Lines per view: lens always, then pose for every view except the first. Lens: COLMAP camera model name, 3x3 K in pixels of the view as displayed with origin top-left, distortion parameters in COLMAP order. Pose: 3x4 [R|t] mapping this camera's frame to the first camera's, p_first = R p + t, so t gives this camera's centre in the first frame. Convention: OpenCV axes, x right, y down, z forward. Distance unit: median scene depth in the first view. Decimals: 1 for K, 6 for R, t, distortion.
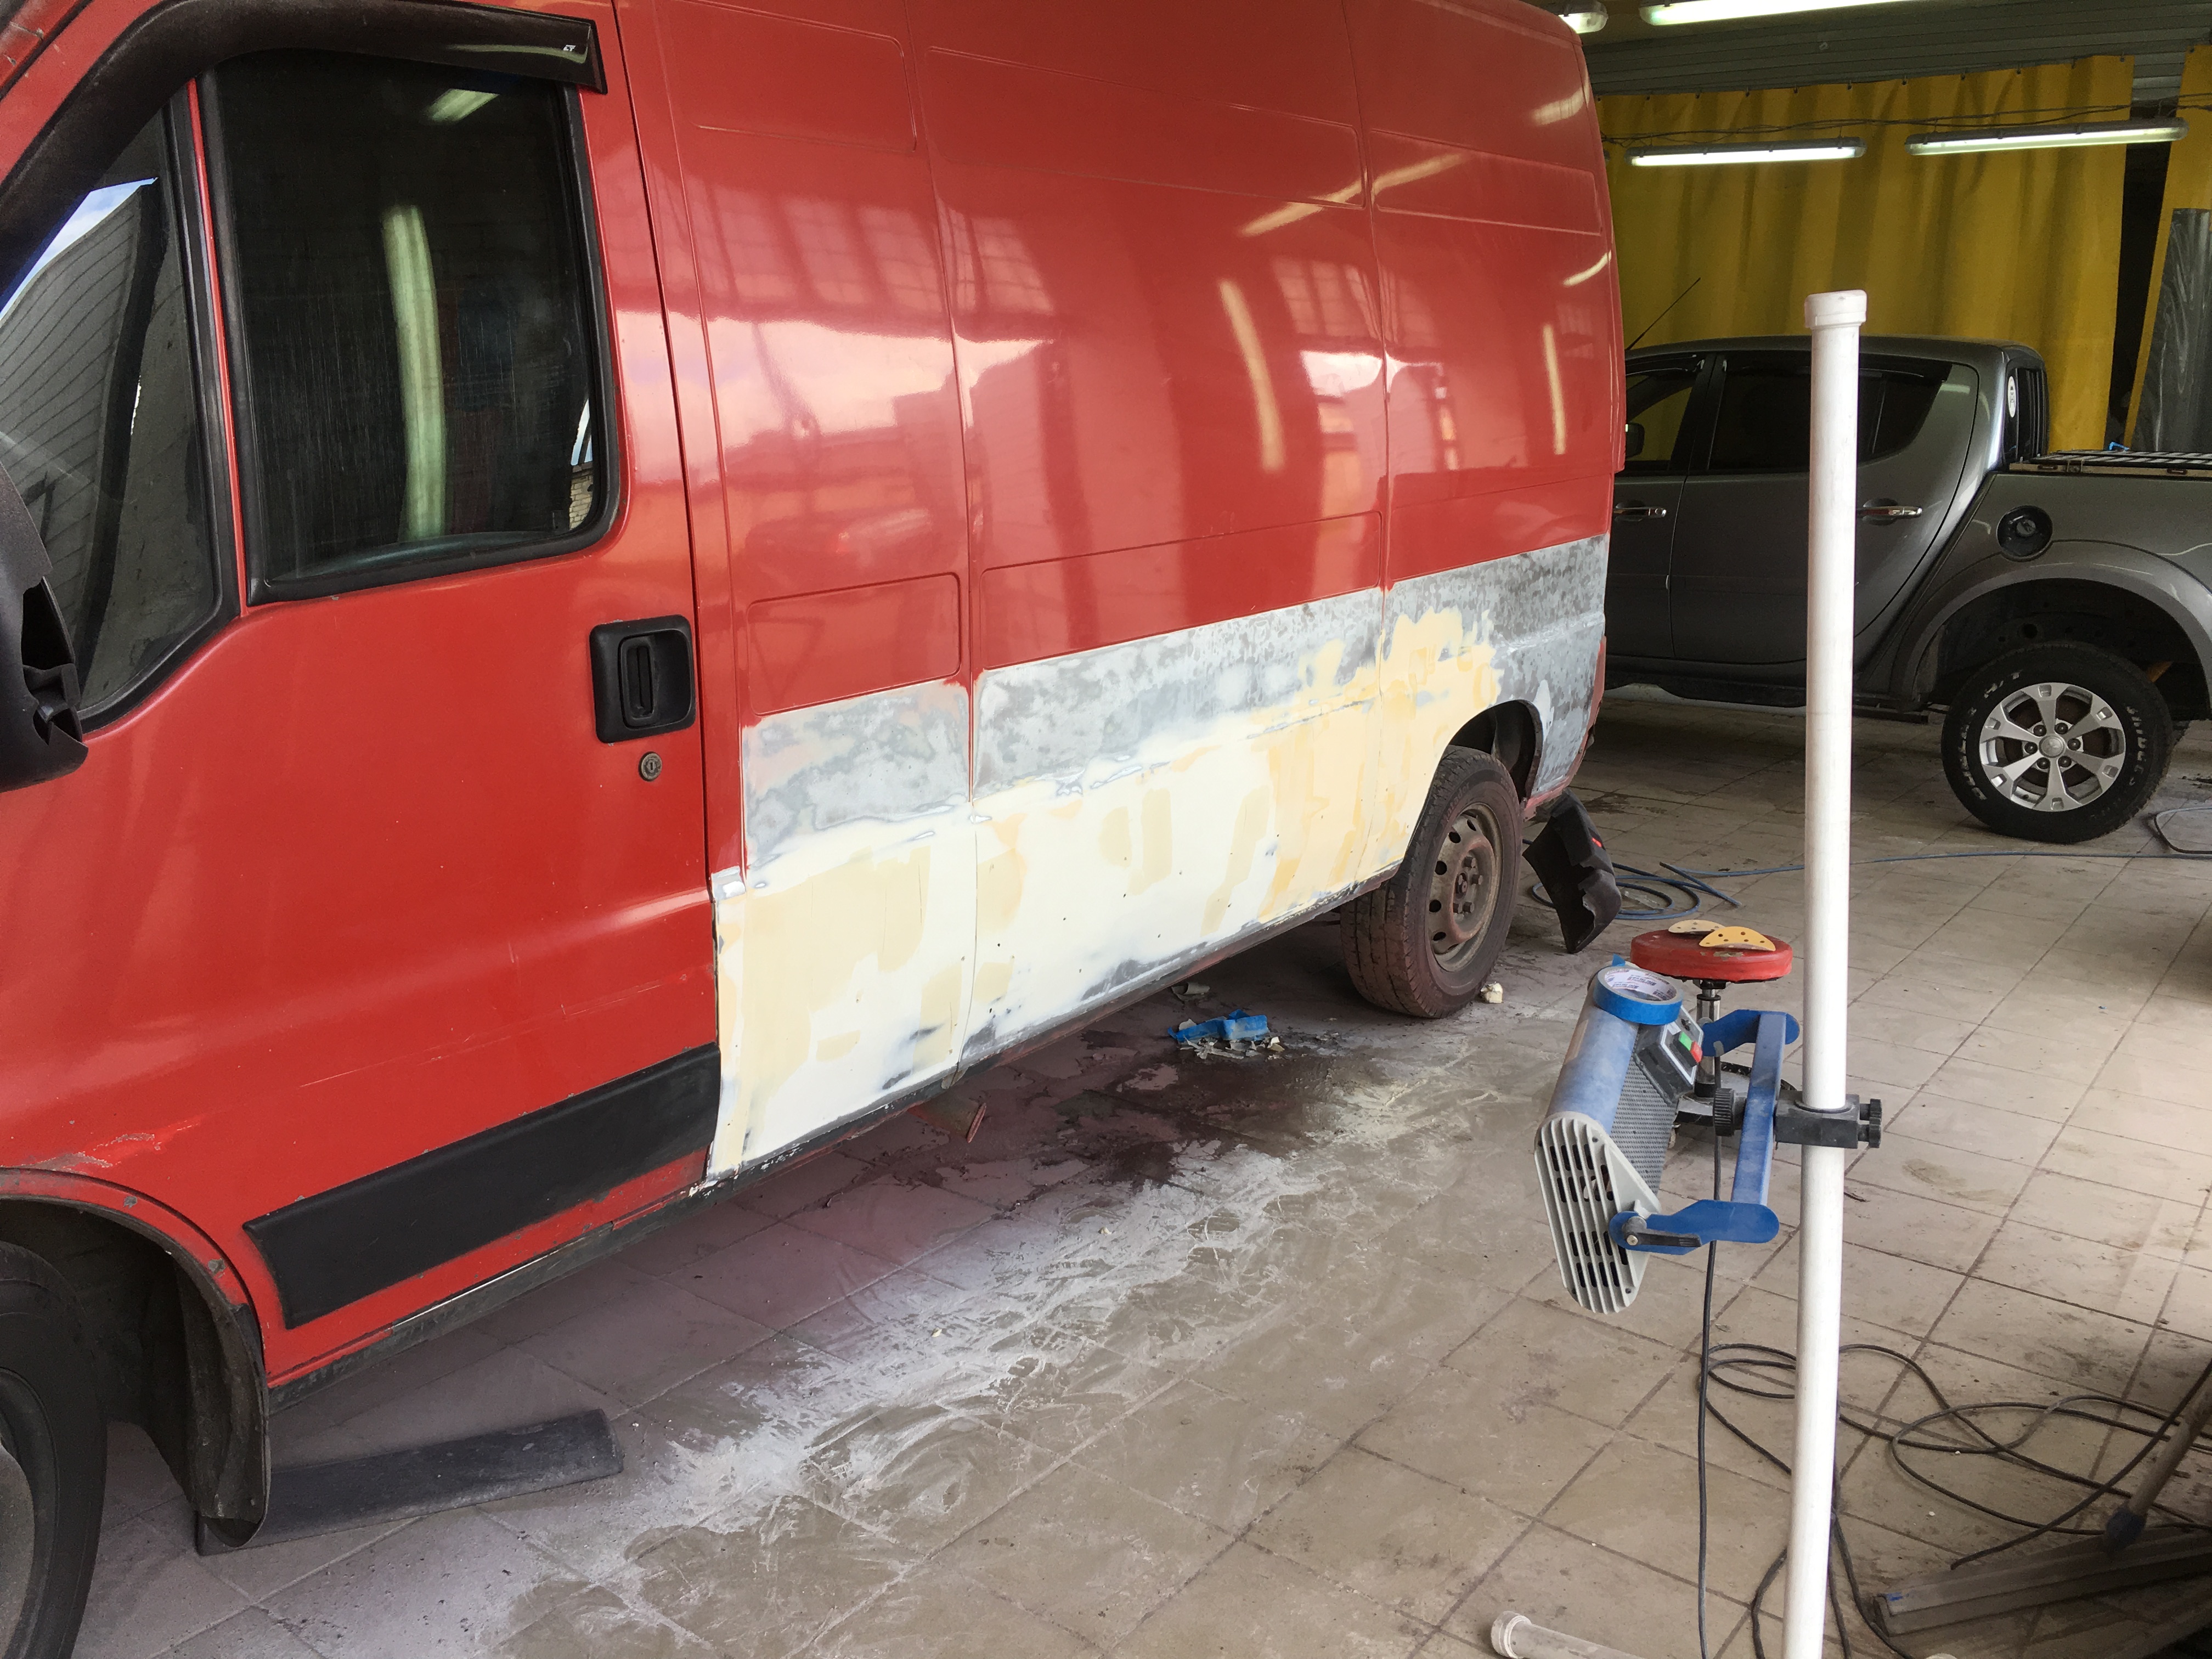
lens RADIAL K [[1898.9, 0, 1117.1], [0, 1898.9, 829.0], [0, 0, 1]] dist [0.093697, -0.120394]
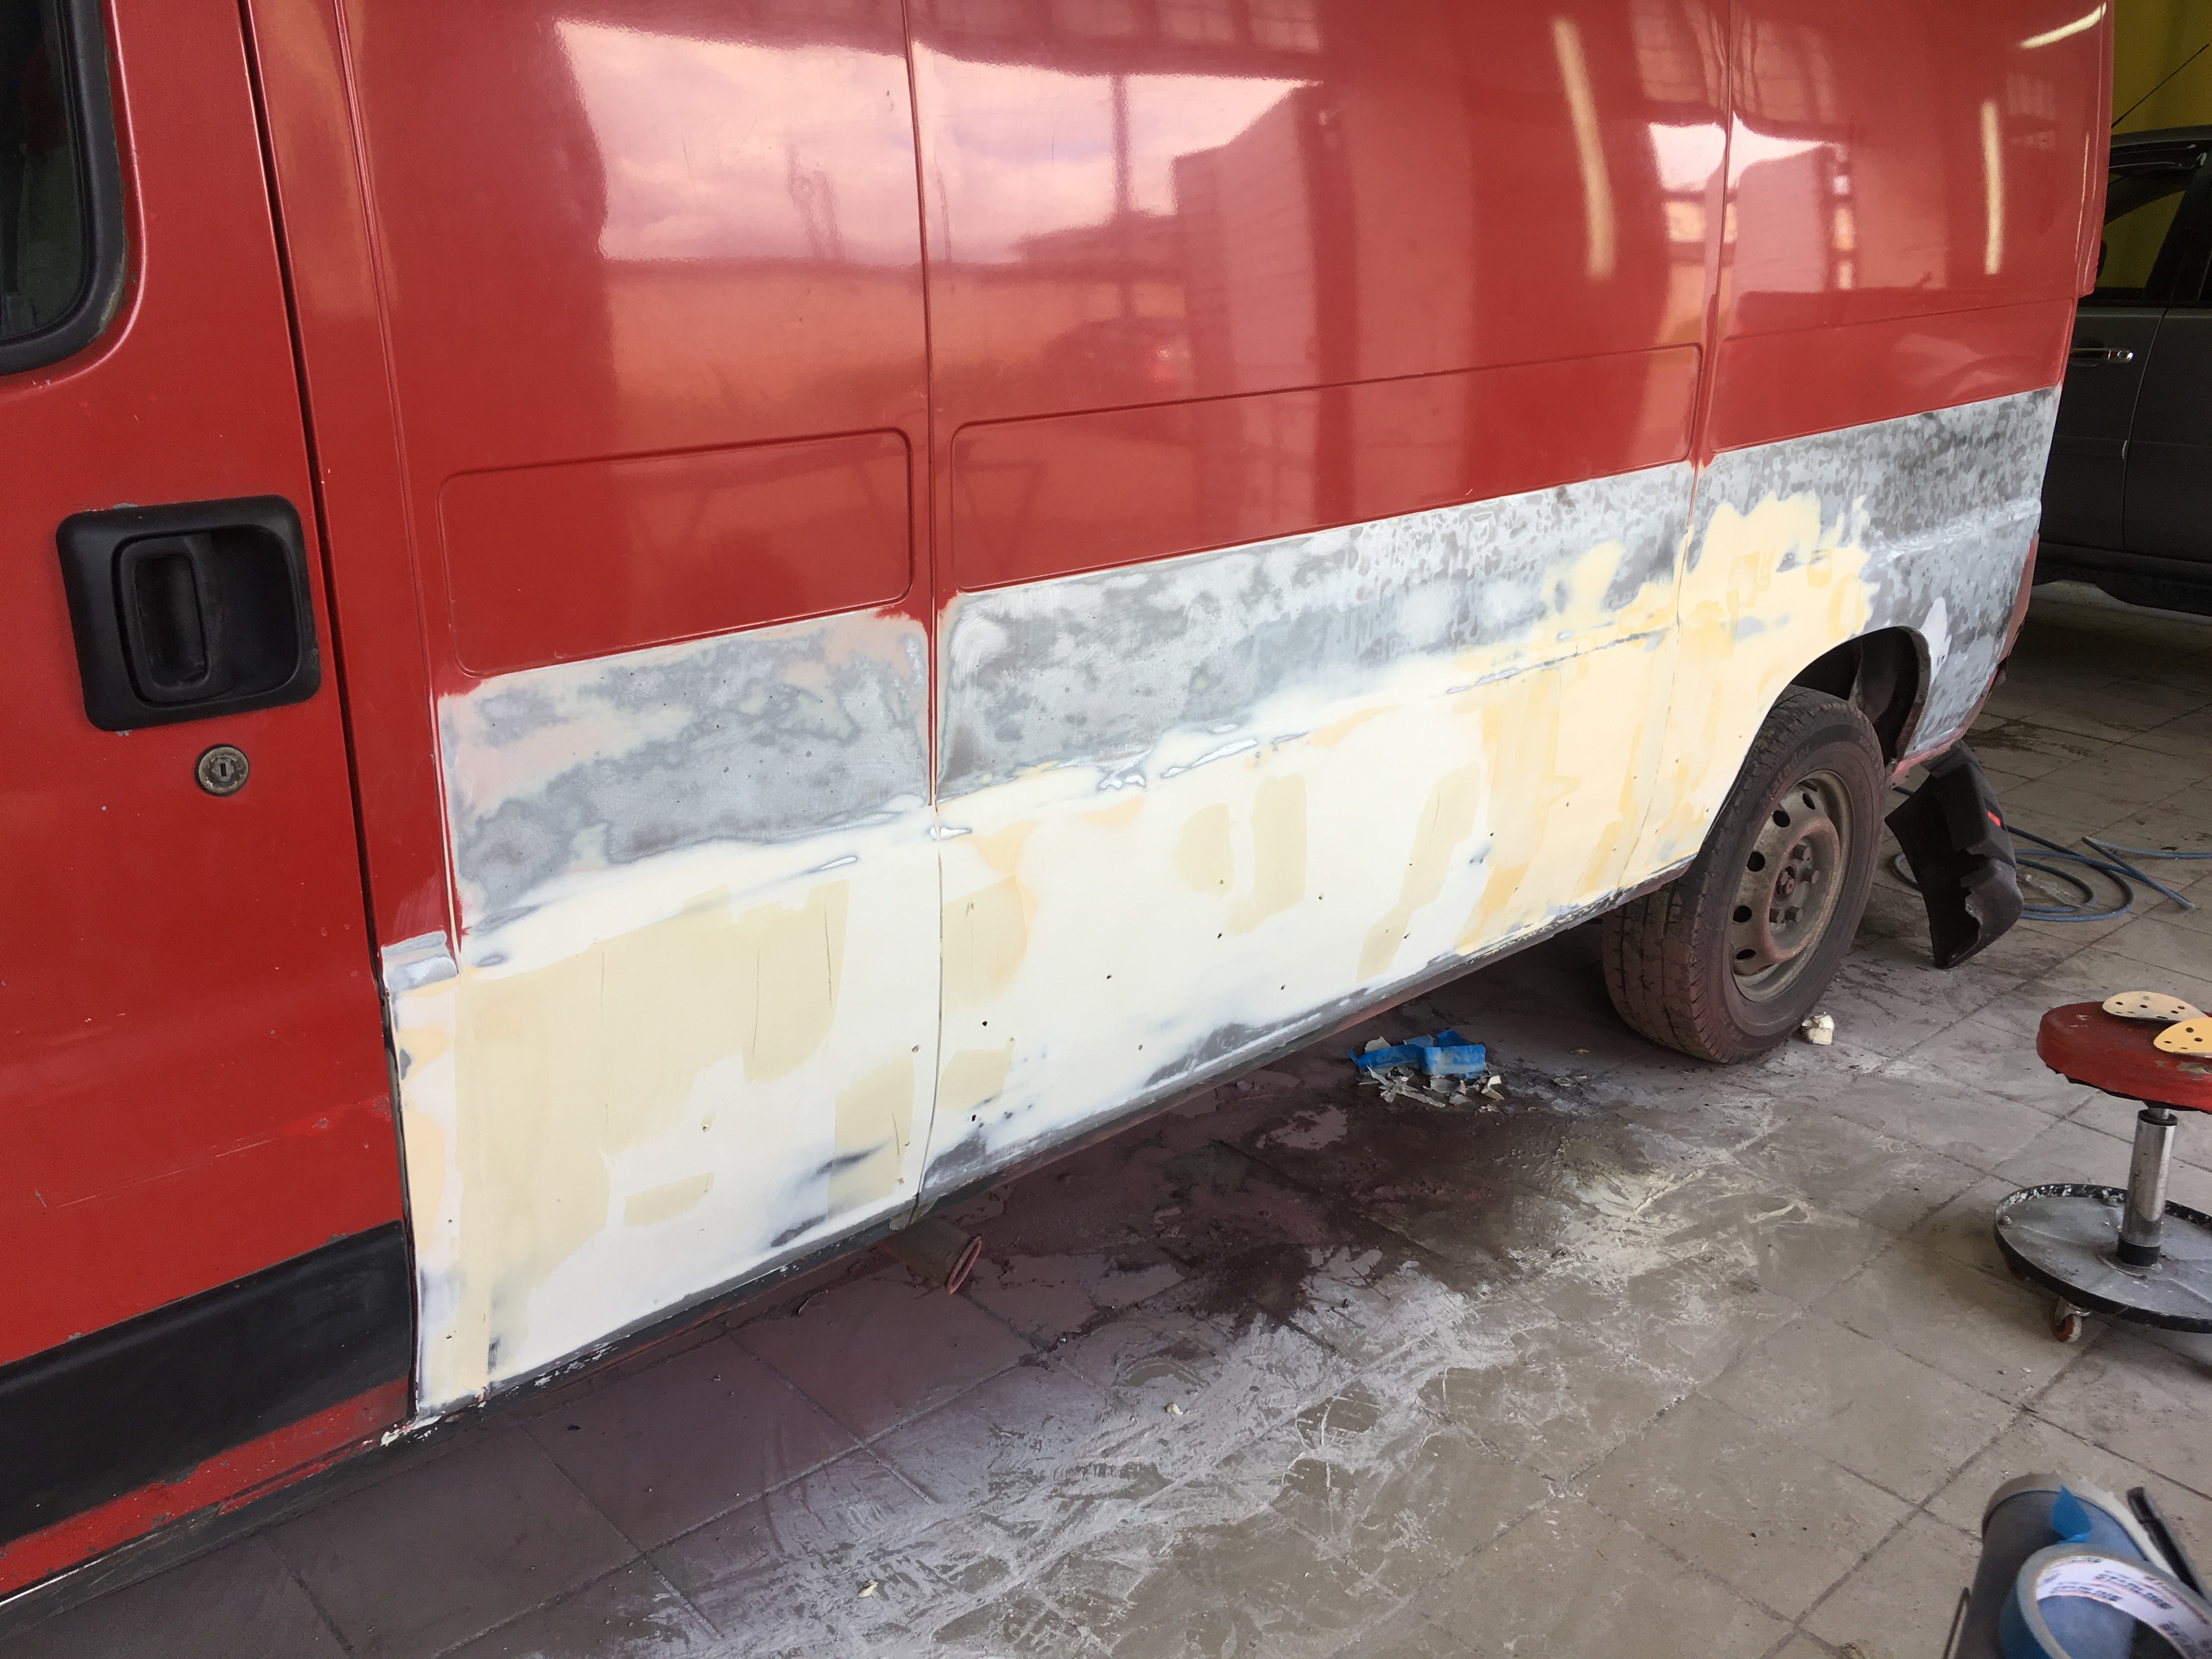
lens RADIAL K [[1898.9, 0, 1117.1], [0, 1898.9, 829.0], [0, 0, 1]] dist [0.093697, -0.120394]
pose [[0.982735, 0.076491, -0.168467, 0.068609], [-0.060902, 0.993532, 0.095843, -0.055284], [0.174709, -0.083928, 0.981037, 0.322684]]
